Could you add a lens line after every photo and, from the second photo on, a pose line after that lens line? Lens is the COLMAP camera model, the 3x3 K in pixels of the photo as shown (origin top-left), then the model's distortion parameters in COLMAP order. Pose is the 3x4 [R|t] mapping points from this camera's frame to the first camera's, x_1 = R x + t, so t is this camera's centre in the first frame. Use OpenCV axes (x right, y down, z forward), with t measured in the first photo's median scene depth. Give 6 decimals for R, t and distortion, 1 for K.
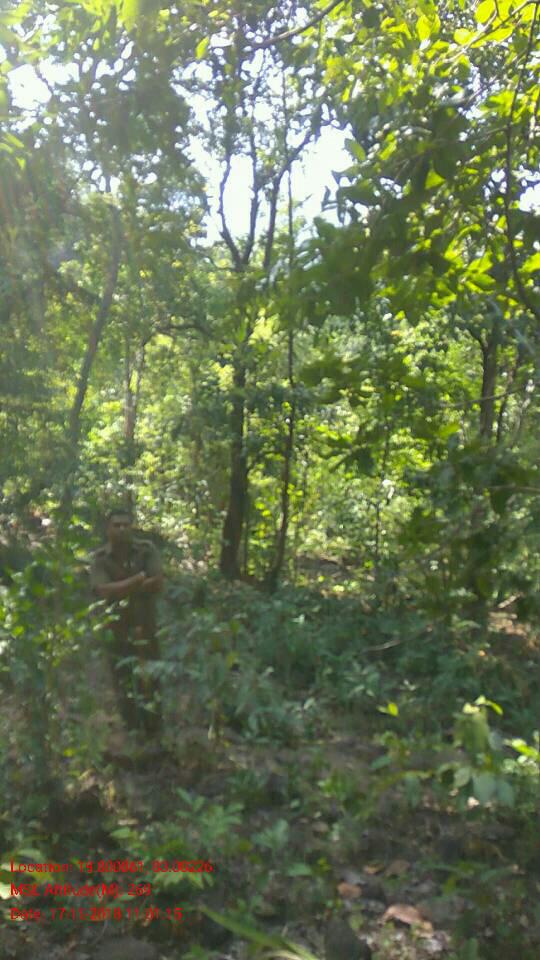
lens RADIAL K [[729.4, 0, 272.0], [0, 729.4, 483.2], [0, 0, 1]] dist [0.137780, -0.195122]
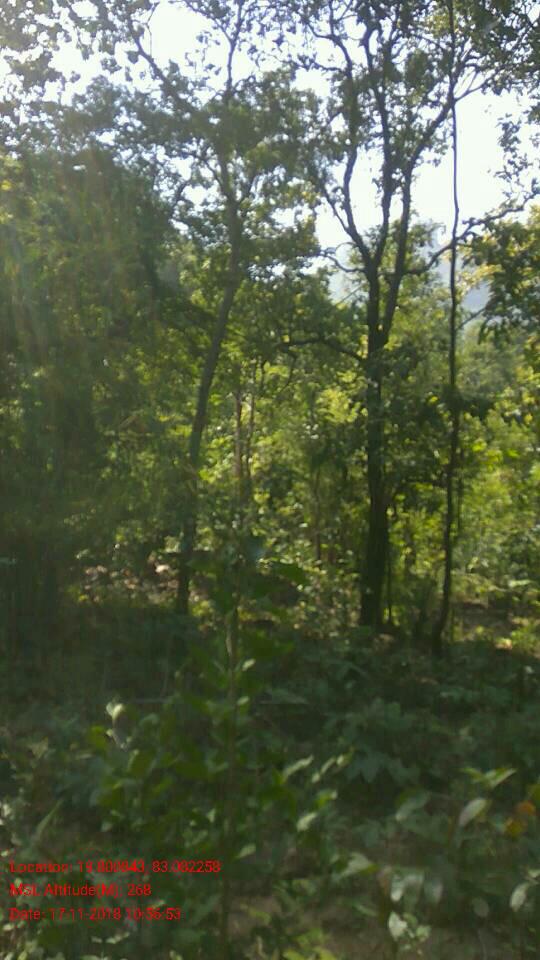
lens RADIAL K [[729.4, 0, 272.0], [0, 729.4, 483.2], [0, 0, 1]] dist [0.137780, -0.195122]
pose [[0.989841, -0.043609, -0.135327, -0.037673], [0.036900, 0.997981, -0.051694, -0.000607], [0.137309, 0.046175, 0.989451, 0.103476]]
